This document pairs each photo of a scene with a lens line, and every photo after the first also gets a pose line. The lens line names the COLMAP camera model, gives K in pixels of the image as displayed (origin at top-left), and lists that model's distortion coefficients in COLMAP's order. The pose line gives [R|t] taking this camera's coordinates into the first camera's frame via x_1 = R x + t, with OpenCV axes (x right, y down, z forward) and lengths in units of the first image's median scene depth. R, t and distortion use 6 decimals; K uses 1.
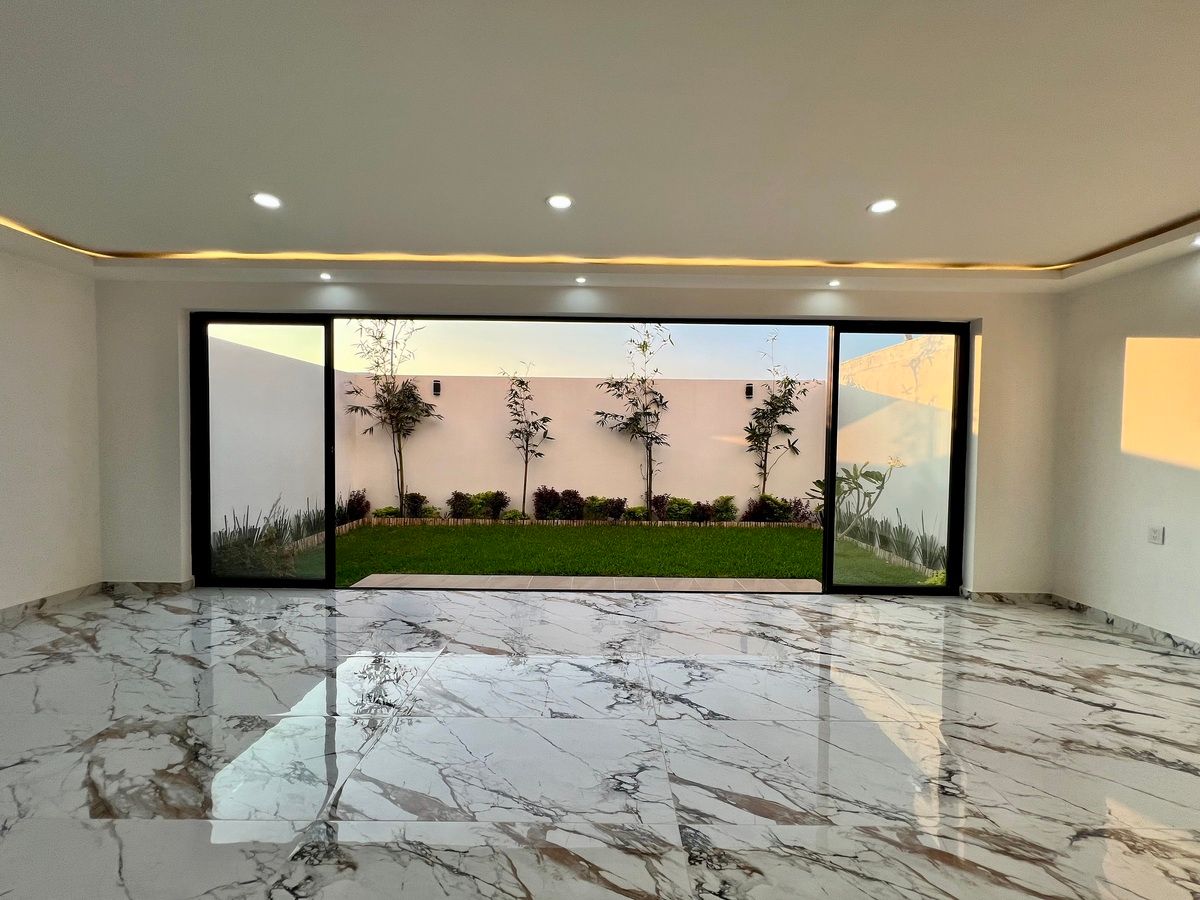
lens RADIAL K [[481.0, 0, 599.8], [0, 481.0, 458.1], [0, 0, 1]] dist [-0.002066, 0.000353]
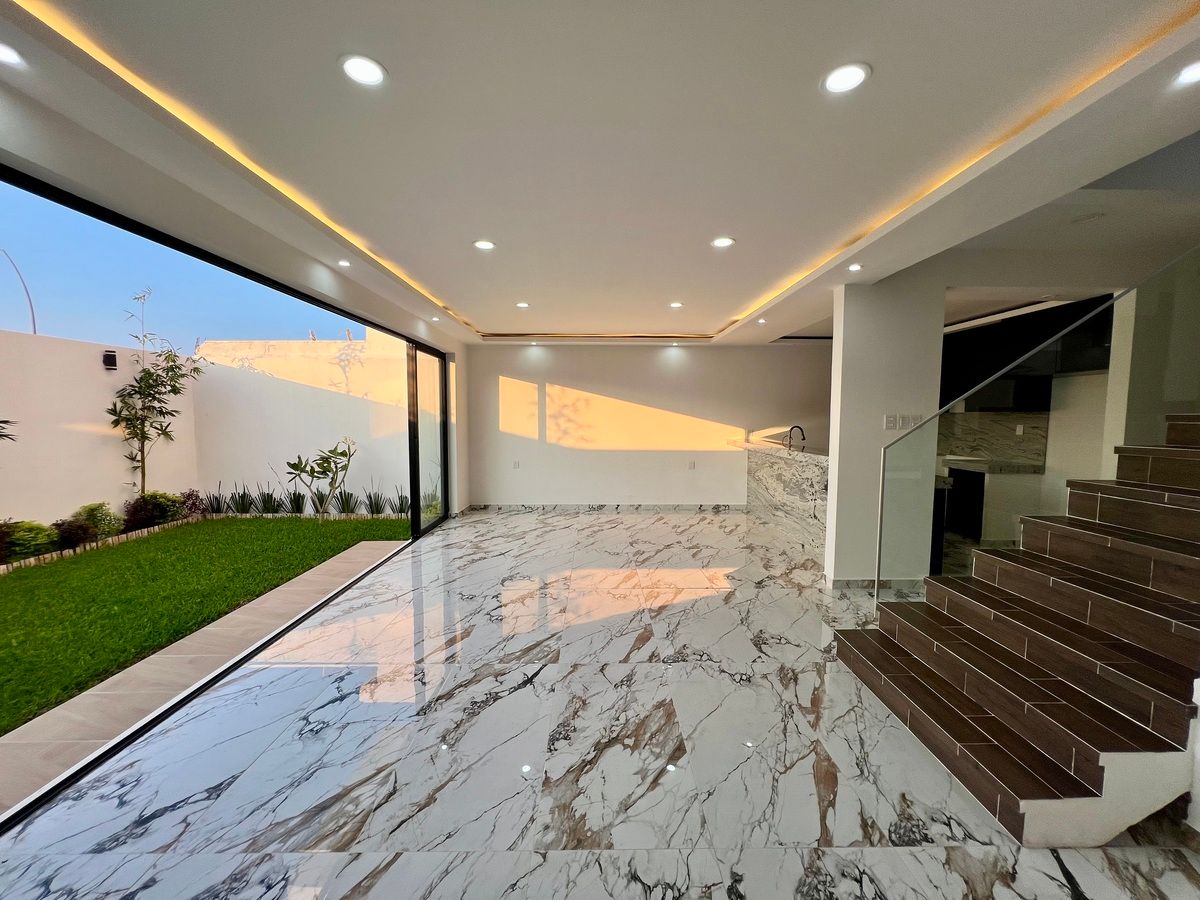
lens RADIAL K [[481.0, 0, 601.7], [0, 481.0, 453.7], [0, 0, 1]] dist [-0.002066, 0.000353]
pose [[-0.014953, -0.089288, 0.995894, -0.989998], [0.035763, 0.995320, 0.089773, -0.074140], [-0.999248, 0.036958, -0.011690, 0.529183]]
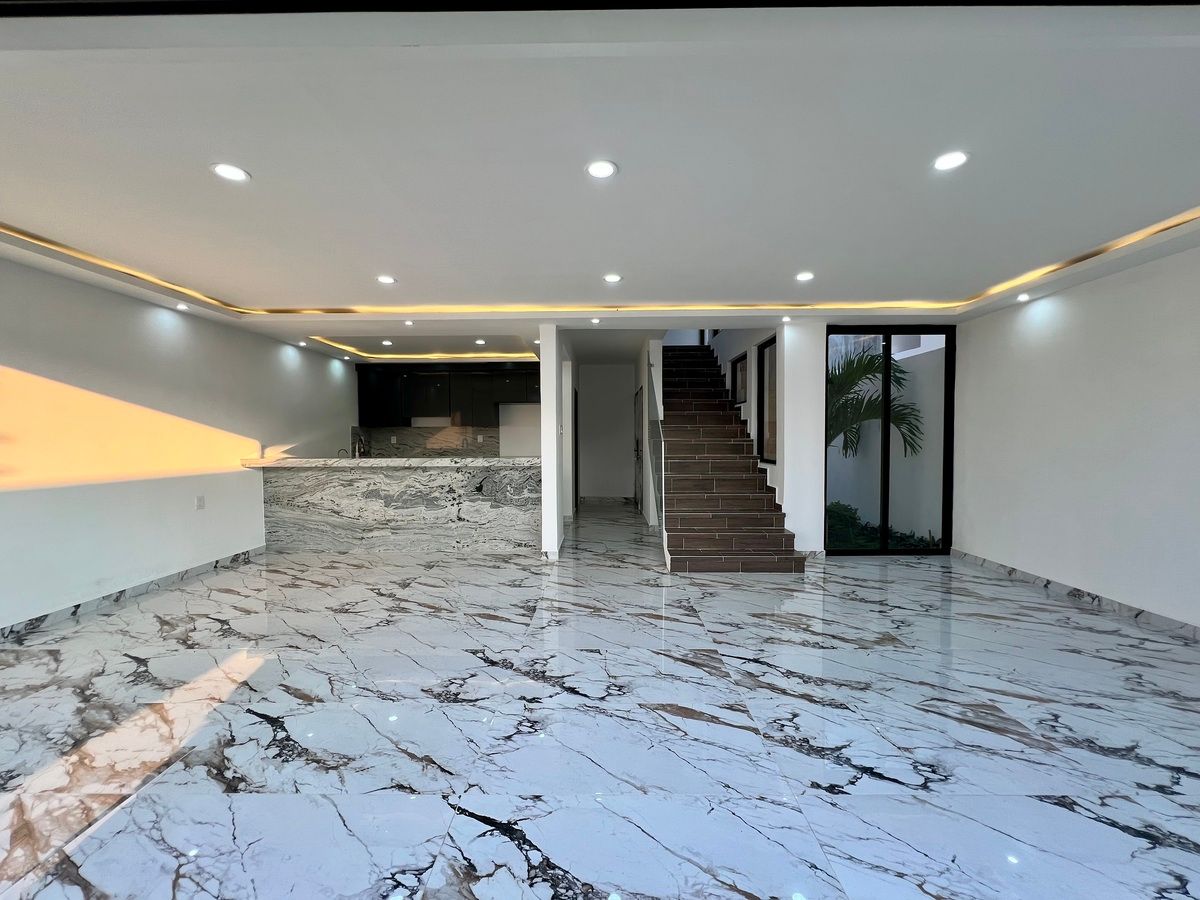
lens RADIAL K [[481.0, 0, 600.5], [0, 481.0, 445.5], [0, 0, 1]] dist [-0.002066, 0.000353]
pose [[-0.999909, -0.008435, 0.010500, -0.068455], [-0.007835, 0.998408, 0.055855, -0.061018], [-0.010955, 0.055768, -0.998384, 1.389150]]
